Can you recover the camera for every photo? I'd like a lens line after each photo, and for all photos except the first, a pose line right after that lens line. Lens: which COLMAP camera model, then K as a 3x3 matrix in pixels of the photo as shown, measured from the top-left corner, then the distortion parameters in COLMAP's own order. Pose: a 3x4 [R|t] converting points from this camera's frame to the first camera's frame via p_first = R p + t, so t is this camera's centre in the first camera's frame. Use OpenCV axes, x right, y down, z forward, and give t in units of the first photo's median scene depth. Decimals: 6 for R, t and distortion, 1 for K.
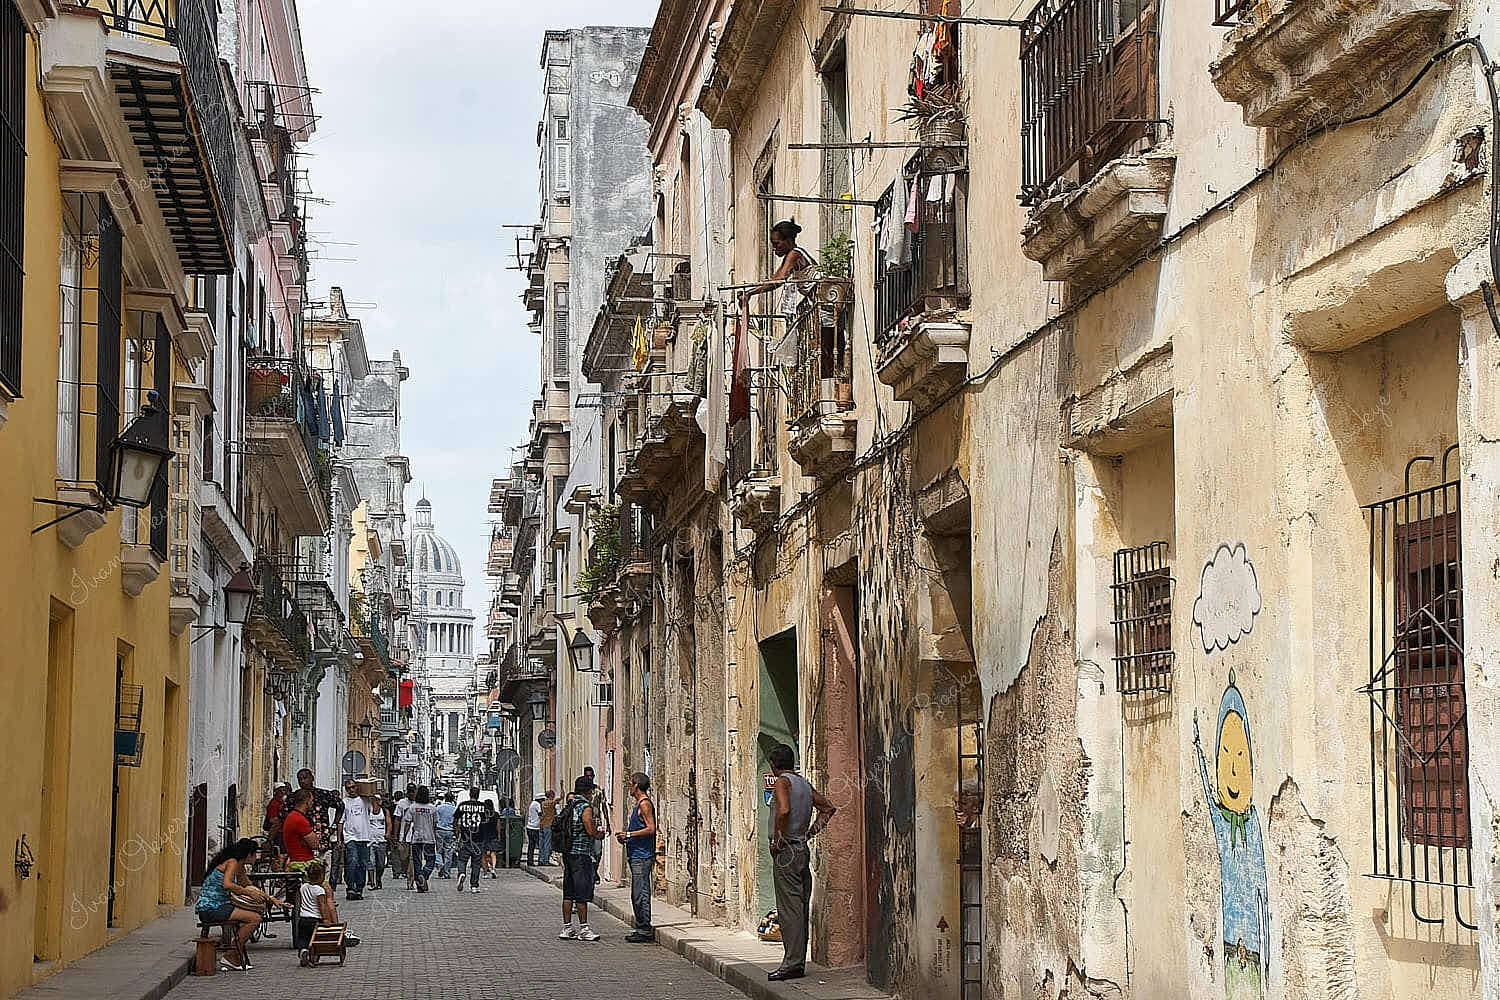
lens RADIAL K [[3152.2, 0, 750.1], [0, 3152.2, 499.7], [0, 0, 1]] dist [0.013037, 0.000000]
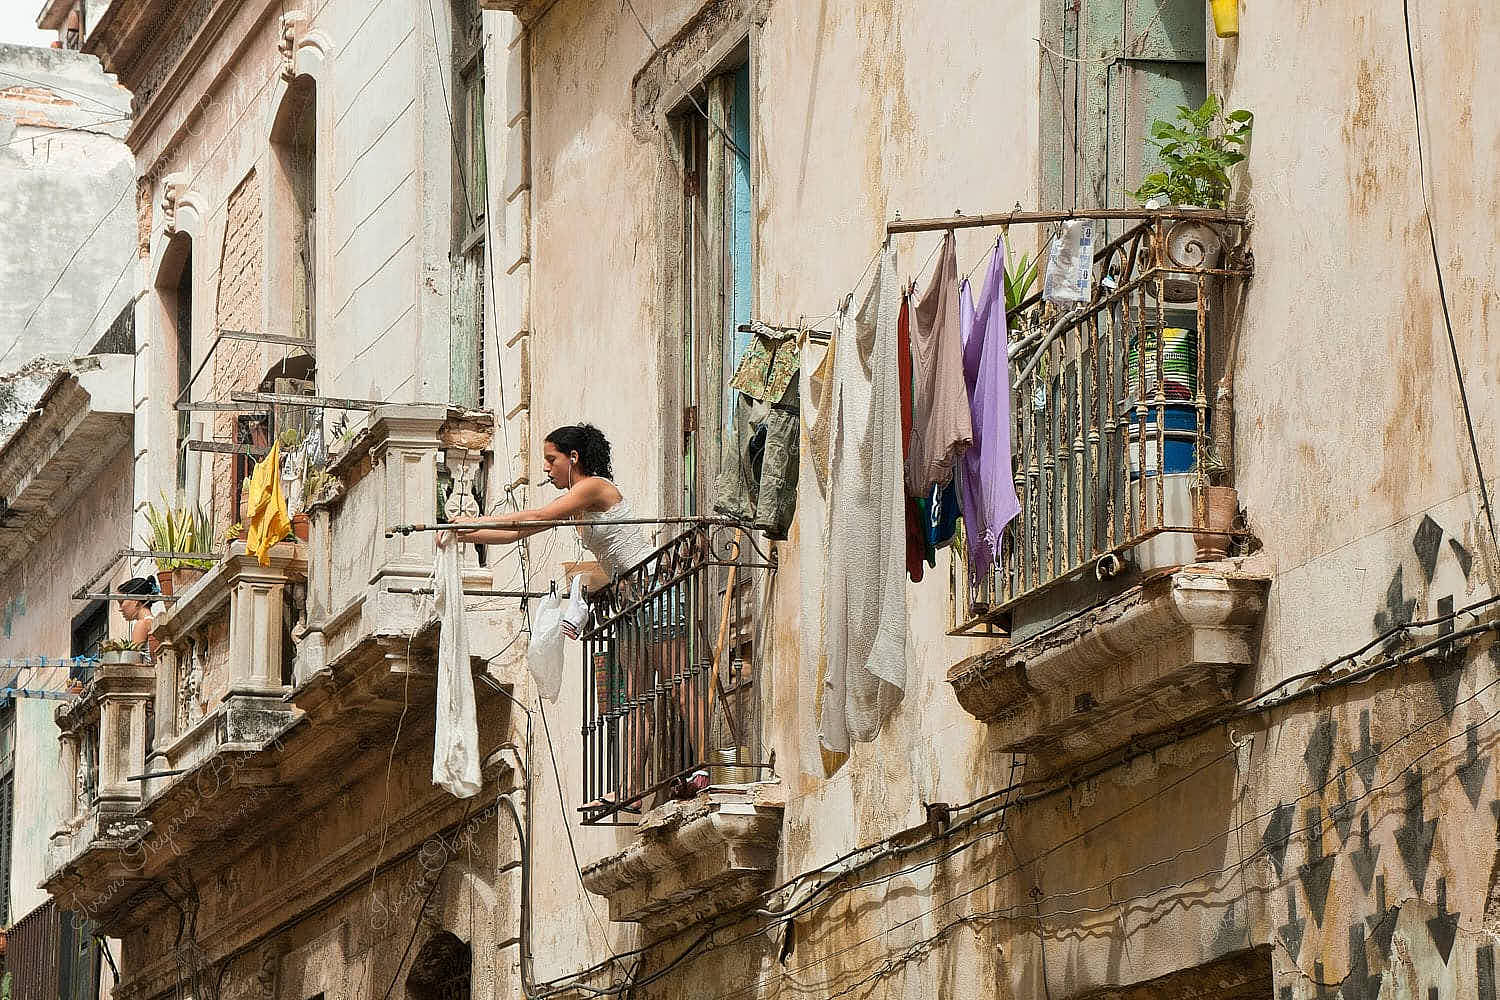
lens RADIAL K [[5328.5, 0, 750.0], [0, 5328.5, 500.4], [0, 0, 1]] dist [0.737740, 0.000000]
pose [[0.985064, 0.034237, 0.168751, -0.132251], [-0.017961, 0.995118, -0.097048, 0.027771], [-0.171249, 0.092568, 0.980869, 0.376606]]
